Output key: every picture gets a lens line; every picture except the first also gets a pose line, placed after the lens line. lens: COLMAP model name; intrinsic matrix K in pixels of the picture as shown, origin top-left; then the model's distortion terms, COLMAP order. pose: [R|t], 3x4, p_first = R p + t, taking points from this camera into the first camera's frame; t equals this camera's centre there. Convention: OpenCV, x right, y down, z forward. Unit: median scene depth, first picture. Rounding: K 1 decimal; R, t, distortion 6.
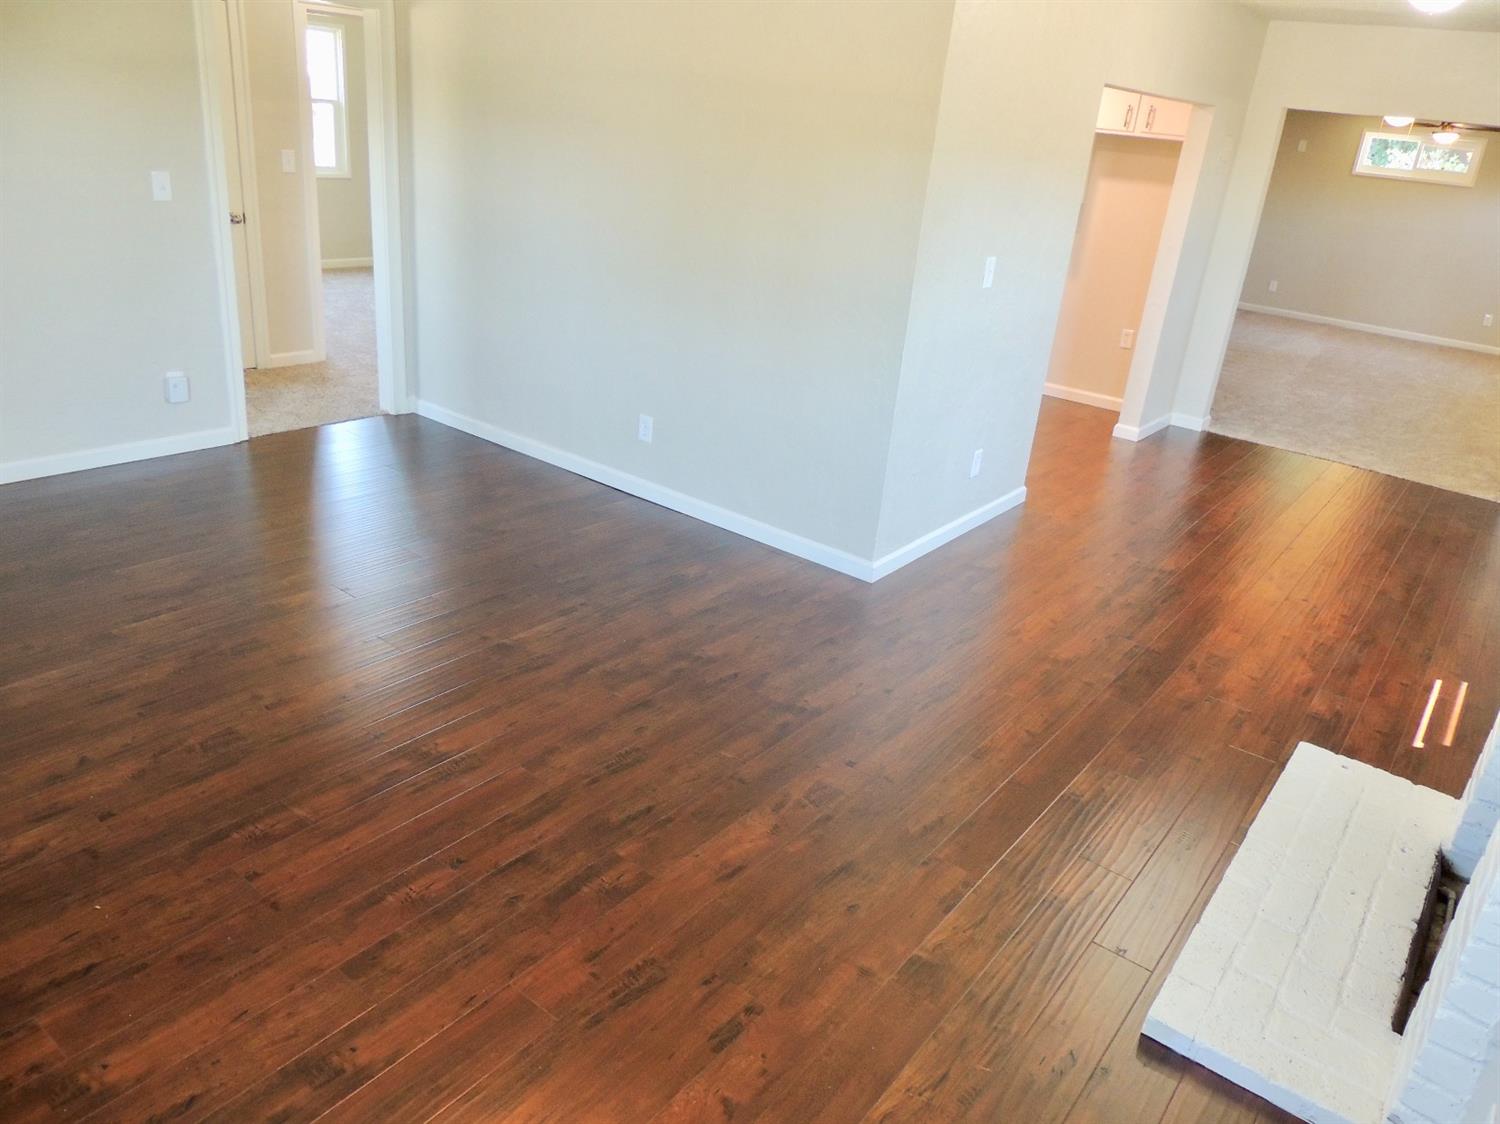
lens RADIAL K [[1068.7, 0, 750.9], [0, 1068.7, 562.3], [0, 0, 1]] dist [-0.008868, -0.003081]
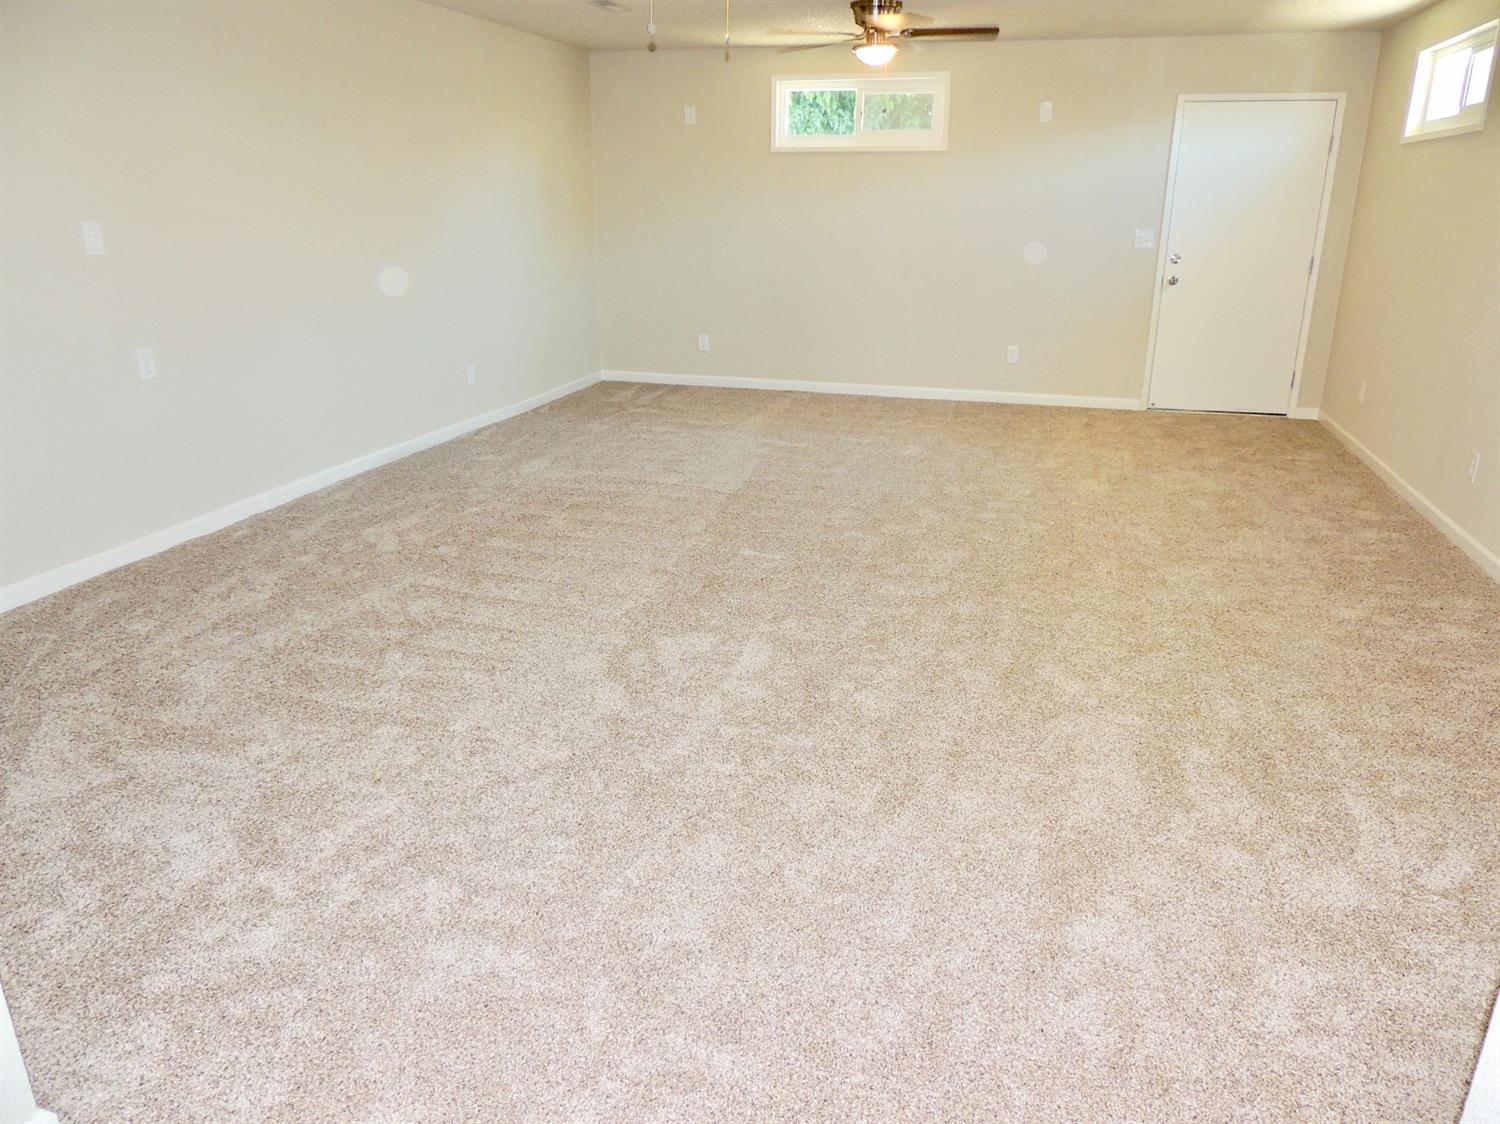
lens RADIAL K [[1068.7, 0, 749.5], [0, 1068.7, 562.9], [0, 0, 1]] dist [-0.008868, -0.003081]
pose [[0.925145, -0.204731, 0.319674, 0.314370], [0.222731, 0.974667, -0.020376, -0.125170], [-0.307404, 0.090053, 0.947308, 0.451412]]
